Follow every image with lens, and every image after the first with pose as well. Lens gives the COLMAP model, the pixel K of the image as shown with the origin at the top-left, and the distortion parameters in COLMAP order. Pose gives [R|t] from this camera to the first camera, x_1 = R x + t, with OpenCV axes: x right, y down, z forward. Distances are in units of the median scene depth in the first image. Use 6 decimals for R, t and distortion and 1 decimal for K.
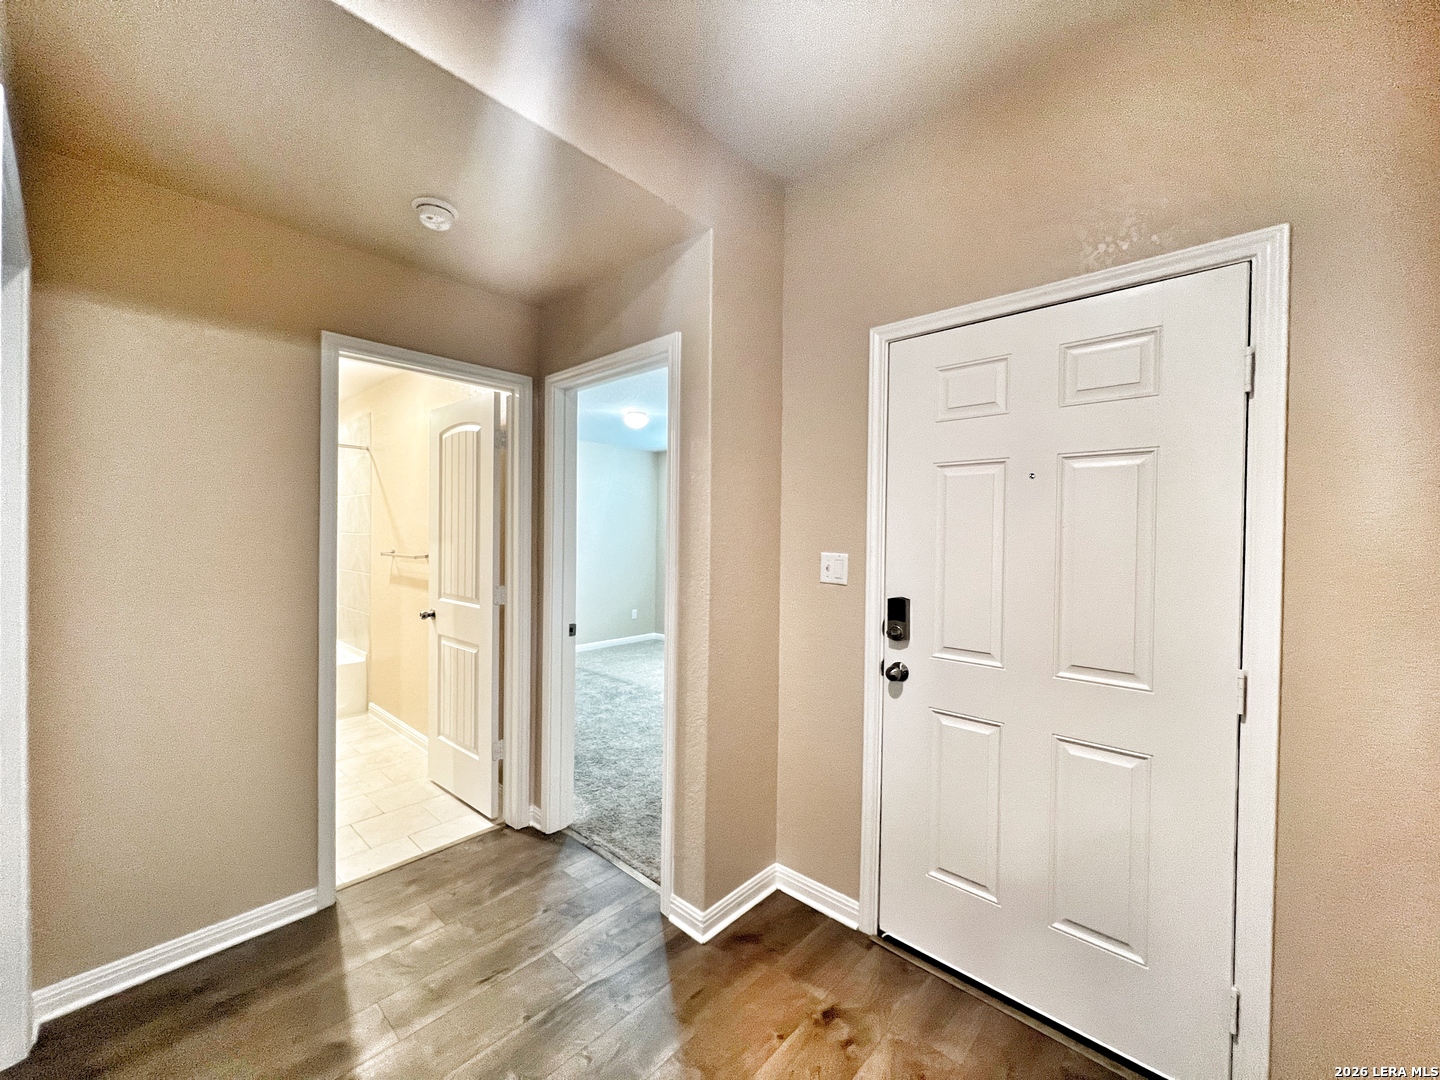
lens RADIAL K [[575.6, 0, 718.5], [0, 575.6, 540.3], [0, 0, 1]] dist [-0.001414, 0.000480]
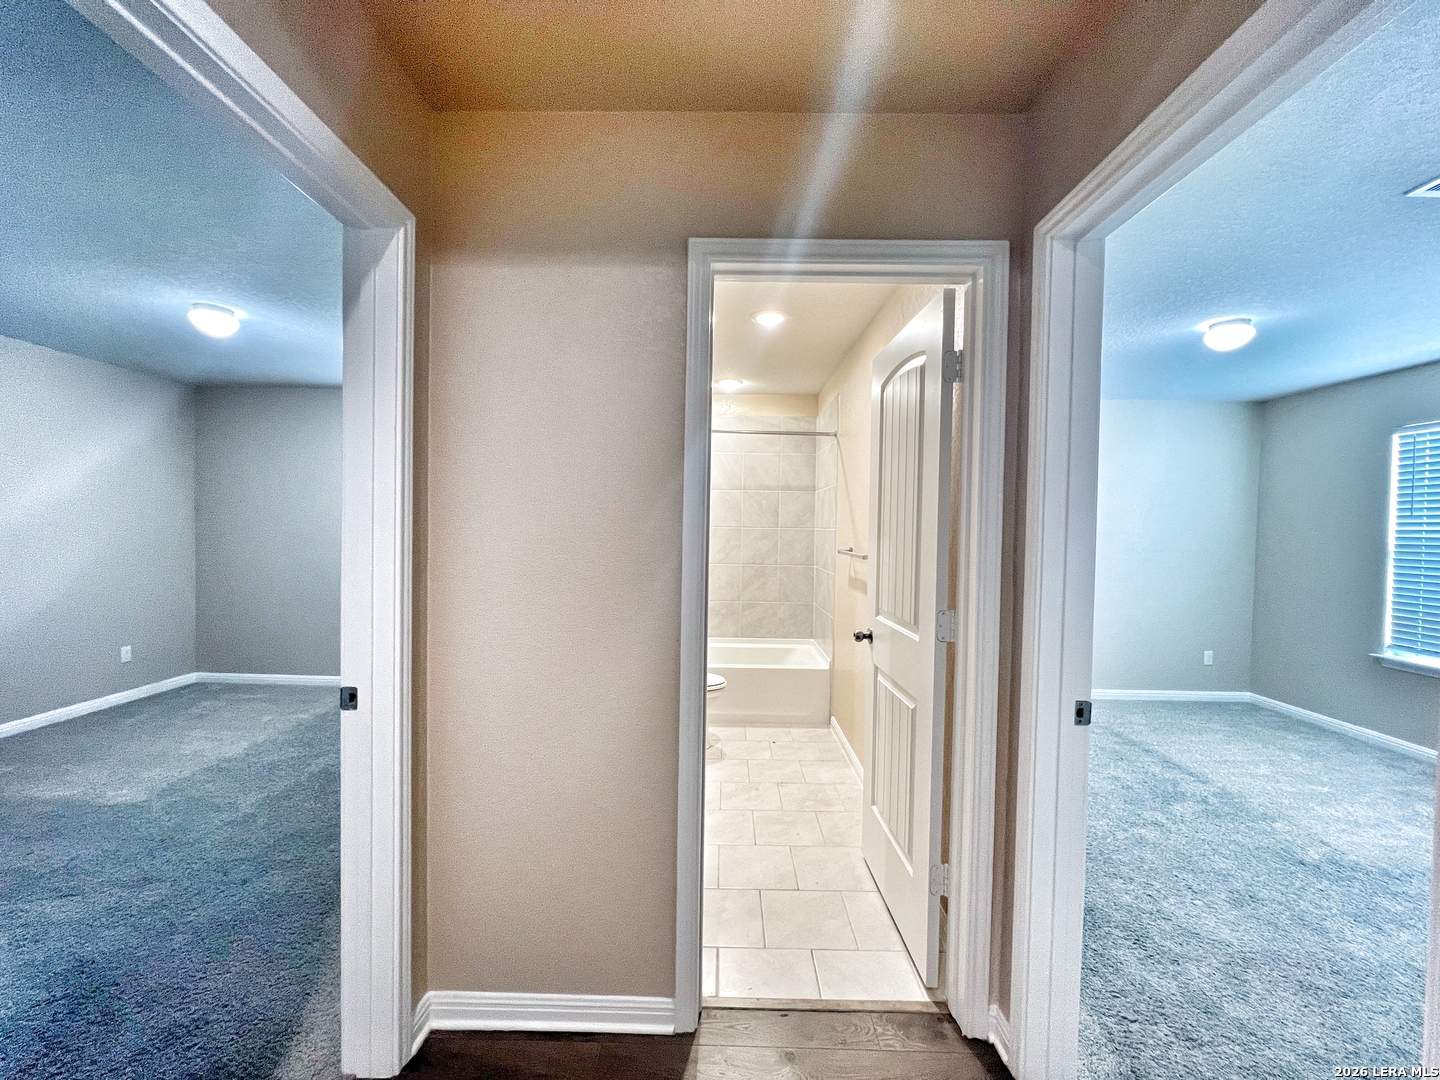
lens RADIAL K [[575.6, 0, 718.5], [0, 575.6, 540.3], [0, 0, 1]] dist [-0.001414, 0.000480]
pose [[0.667933, 0.016312, -0.744043, -0.080871], [-0.017809, 0.999824, 0.005933, 0.005766], [0.744008, 0.009287, 0.668106, 0.364082]]
